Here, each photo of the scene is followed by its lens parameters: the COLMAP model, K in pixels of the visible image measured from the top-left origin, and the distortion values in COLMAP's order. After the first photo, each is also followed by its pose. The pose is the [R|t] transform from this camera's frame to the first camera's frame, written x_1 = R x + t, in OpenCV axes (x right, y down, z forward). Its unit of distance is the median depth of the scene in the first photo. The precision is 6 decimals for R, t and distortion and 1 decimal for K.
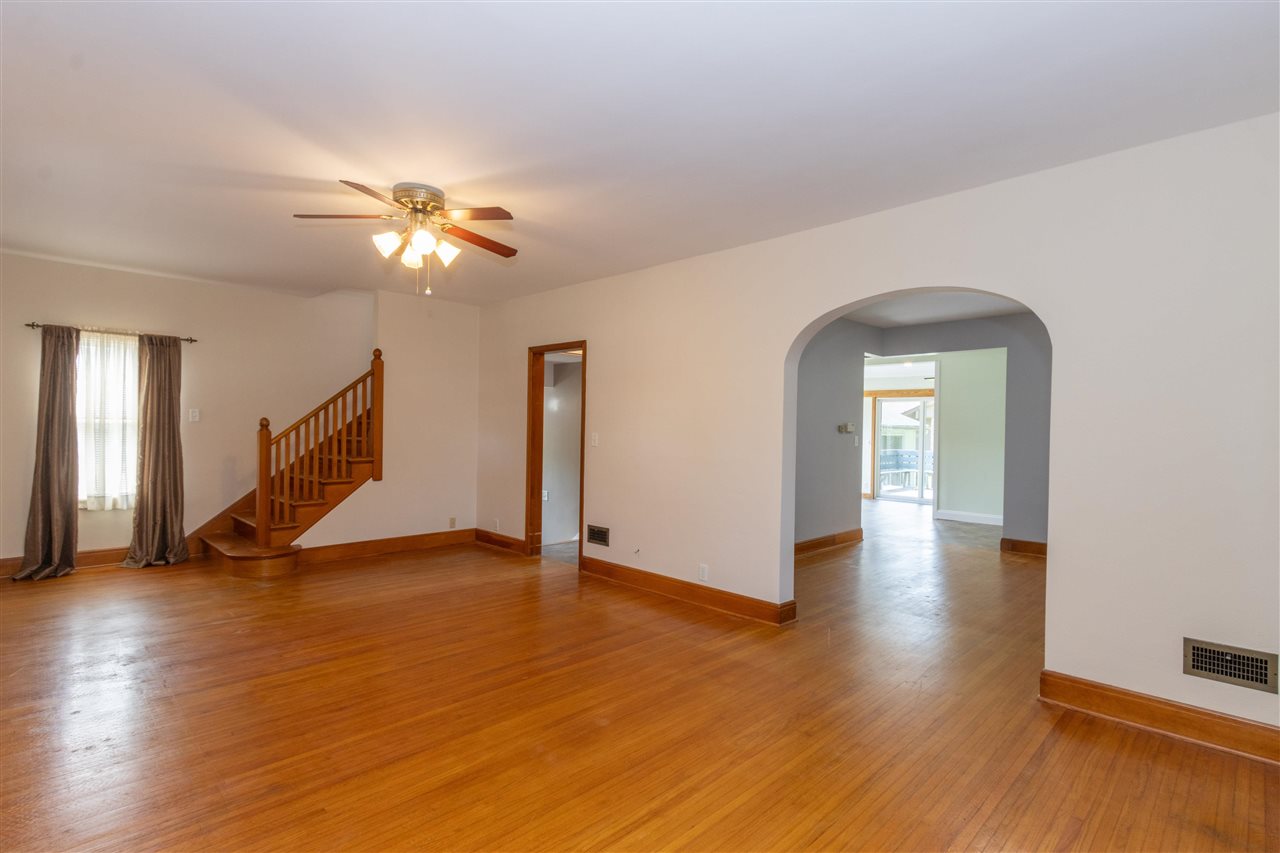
lens RADIAL K [[588.5, 0, 635.1], [0, 588.5, 428.5], [0, 0, 1]] dist [-0.002978, -0.000601]
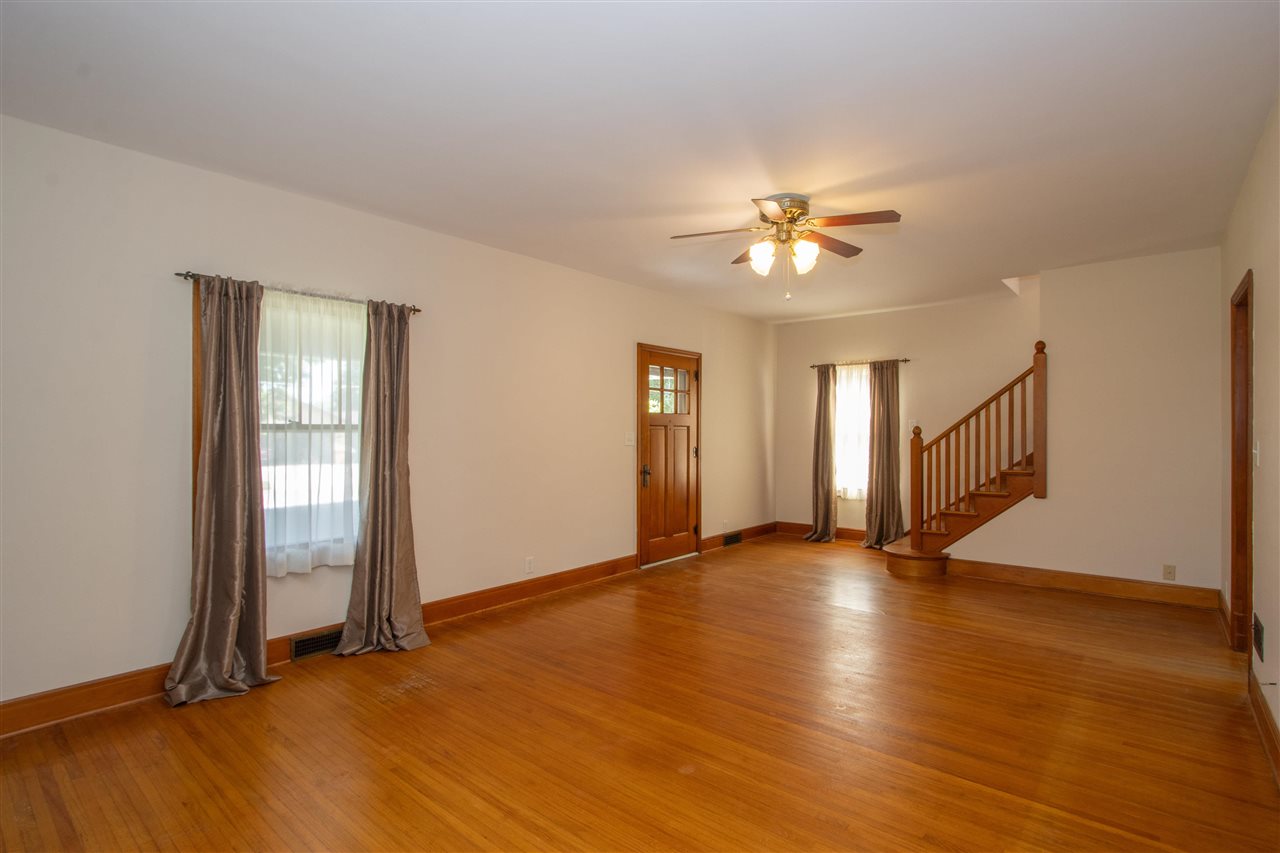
lens RADIAL K [[588.5, 0, 635.1], [0, 588.5, 428.5], [0, 0, 1]] dist [-0.002978, -0.000601]
pose [[0.133761, -0.019624, -0.990819, 0.346342], [0.002864, 0.999807, -0.019415, 0.004982], [0.991009, -0.000241, 0.133791, 0.347171]]
